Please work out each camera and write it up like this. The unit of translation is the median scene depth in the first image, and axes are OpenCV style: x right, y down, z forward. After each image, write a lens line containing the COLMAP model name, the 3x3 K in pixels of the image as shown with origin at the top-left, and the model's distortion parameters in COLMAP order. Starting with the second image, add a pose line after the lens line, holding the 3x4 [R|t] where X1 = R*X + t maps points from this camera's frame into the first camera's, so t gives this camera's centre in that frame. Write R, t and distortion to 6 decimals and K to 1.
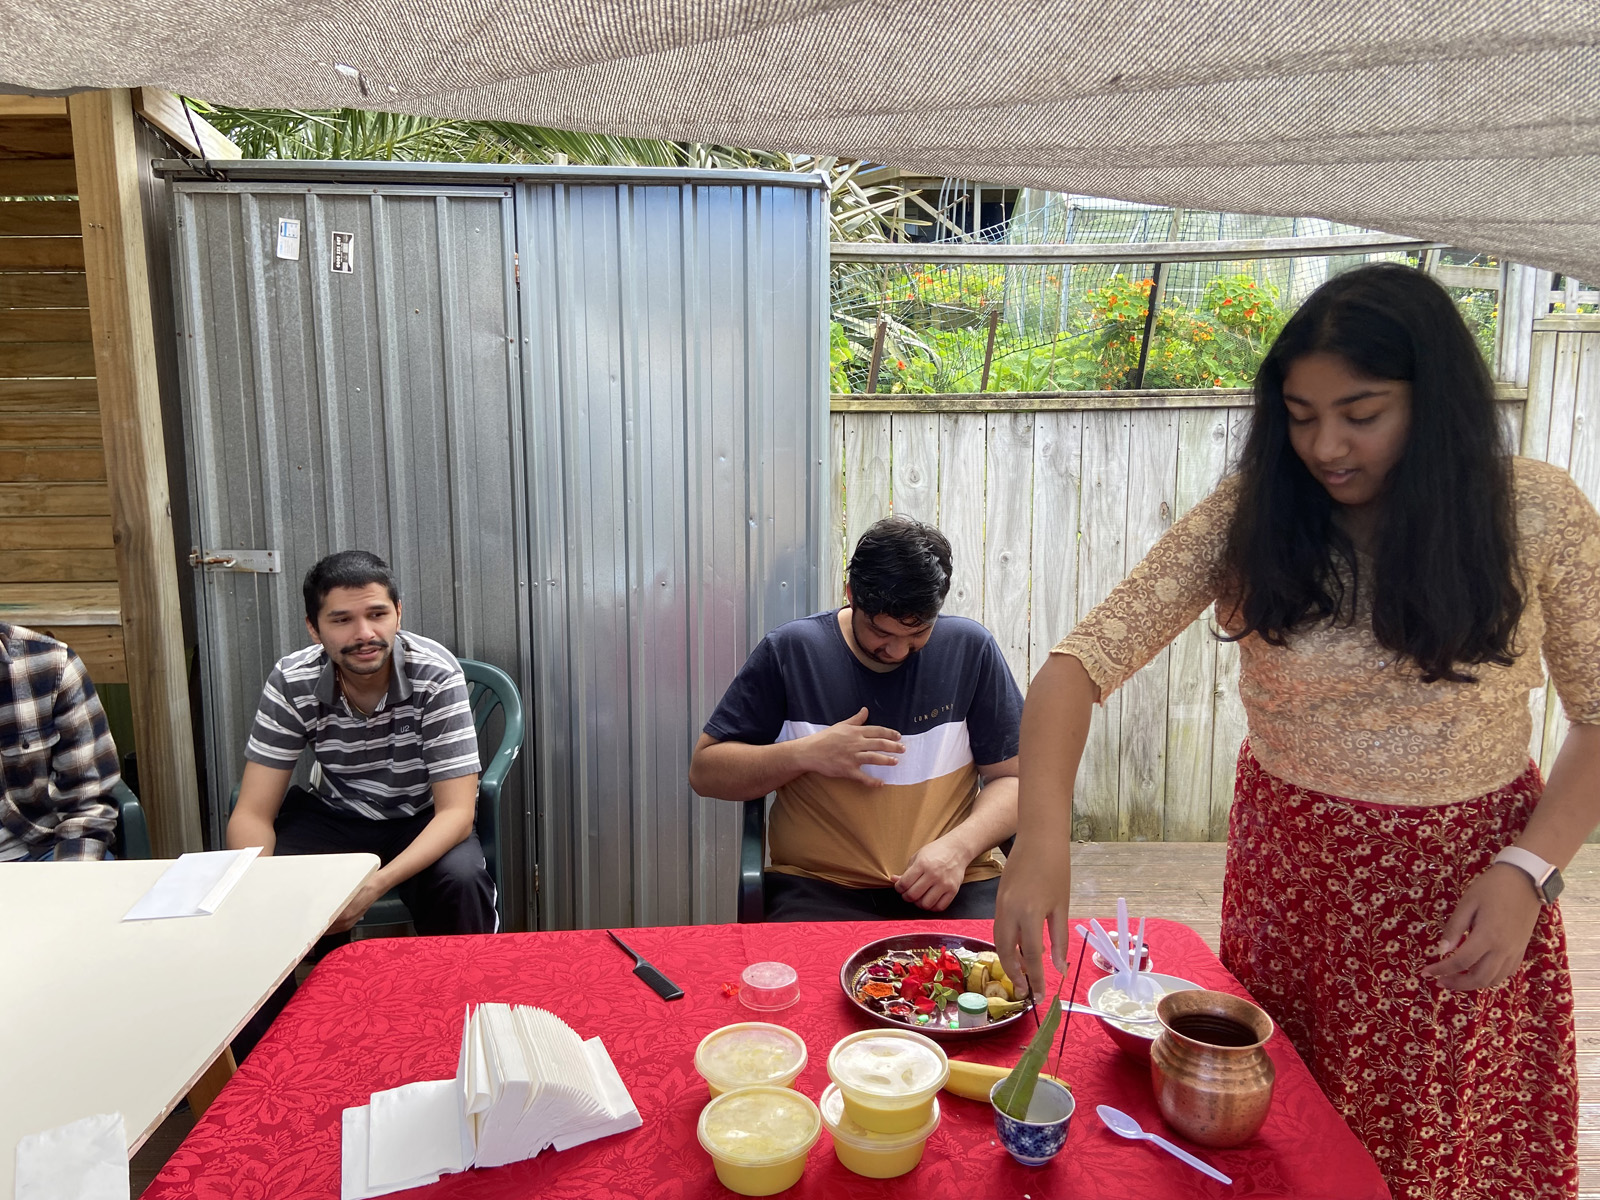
lens RADIAL K [[1204.7, 0, 817.7], [0, 1204.7, 580.5], [0, 0, 1]] dist [0.127063, -0.160564]
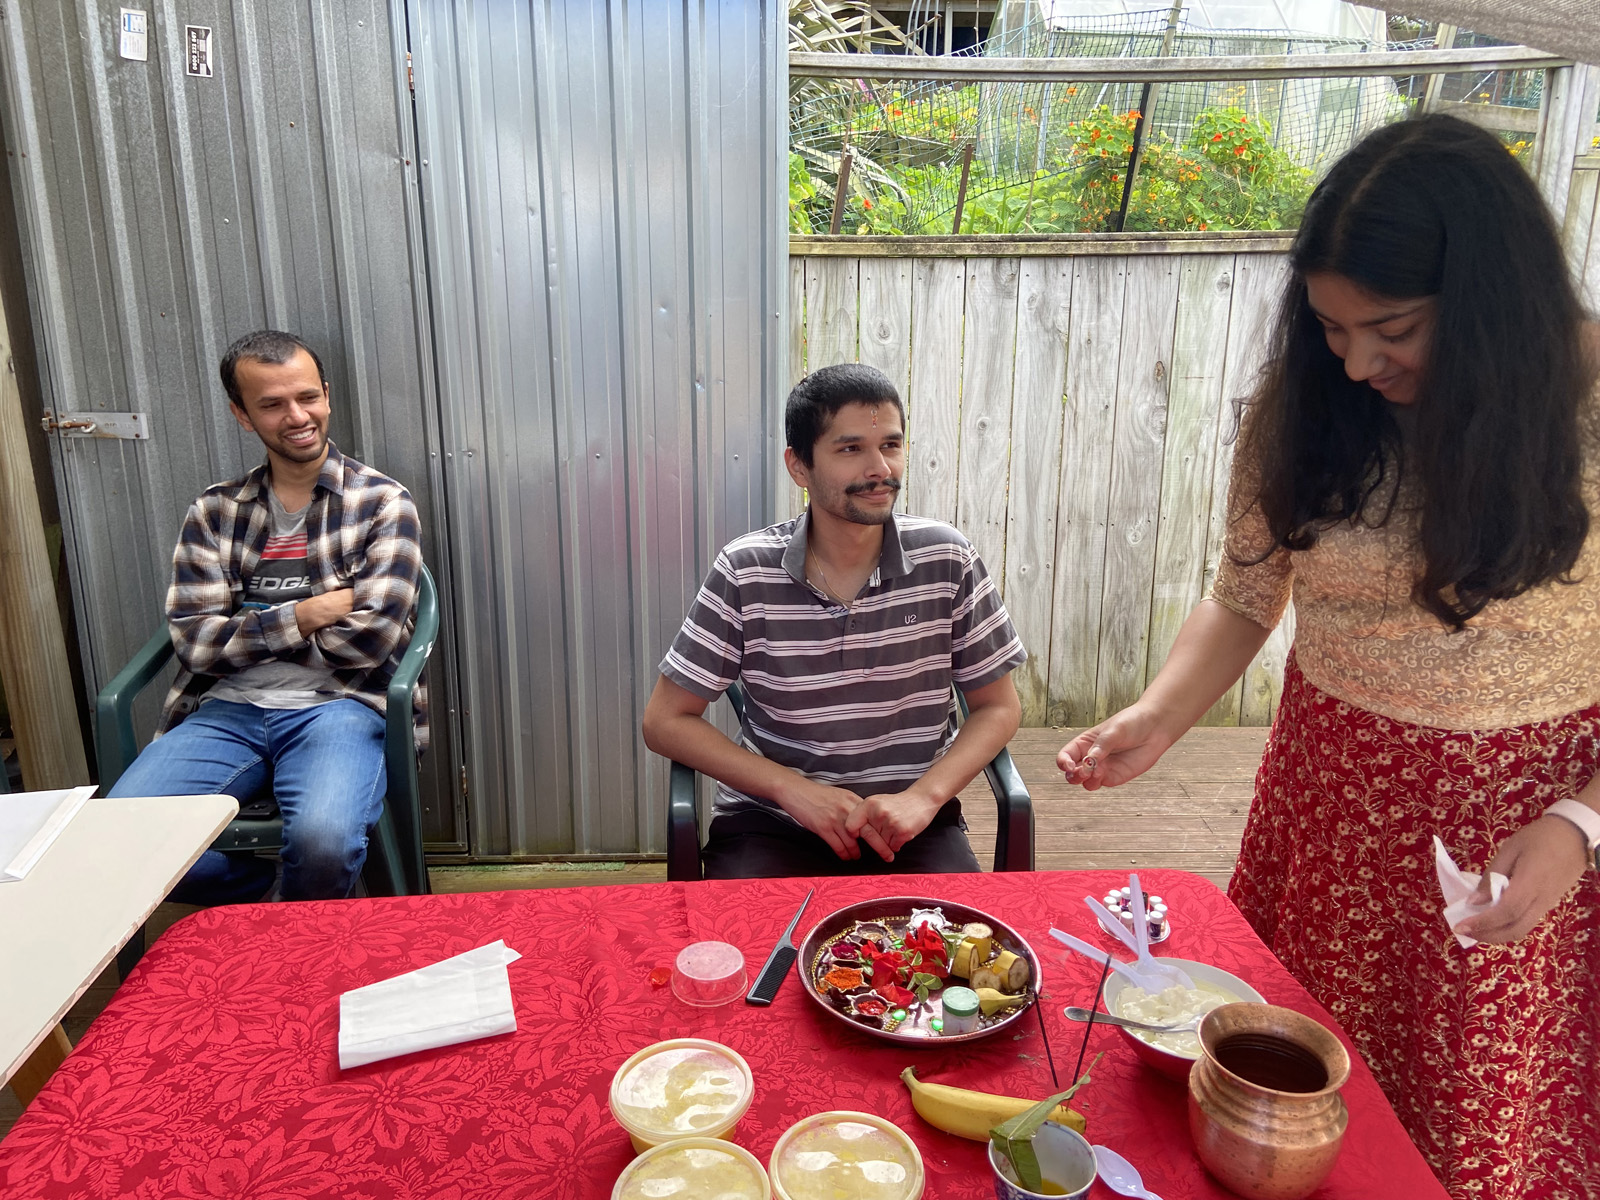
lens RADIAL K [[1204.7, 0, 817.7], [0, 1204.7, 580.5], [0, 0, 1]] dist [0.127063, -0.160564]
pose [[0.999483, -0.000325, 0.032151, 0.002472], [-0.003561, 0.992681, 0.120715, -0.011498], [-0.031955, -0.120767, 0.992166, 0.092664]]
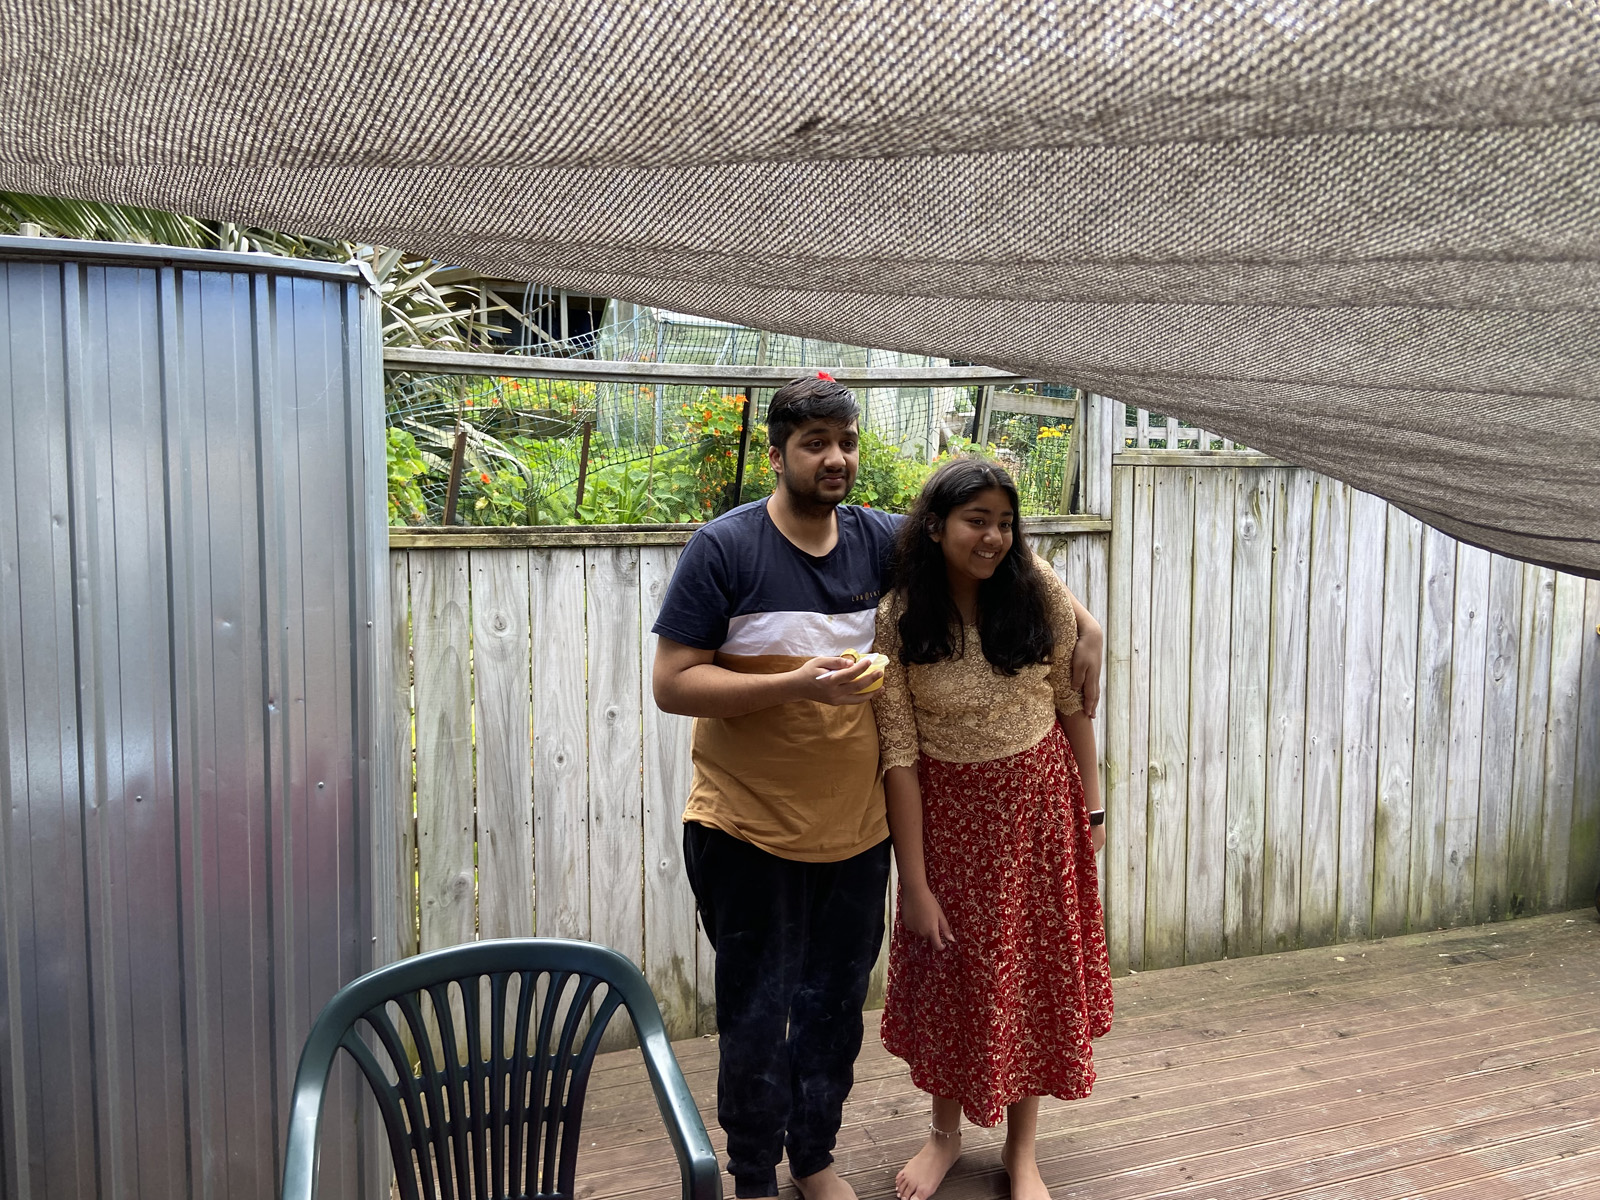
lens RADIAL K [[1201.7, 0, 819.4], [0, 1201.7, 578.2], [0, 0, 1]] dist [0.124844, -0.172462]
pose [[0.945911, -0.022245, 0.323663, 0.018567], [0.049276, 0.995923, -0.075561, -0.043131], [-0.320662, 0.087423, 0.943151, 0.132251]]
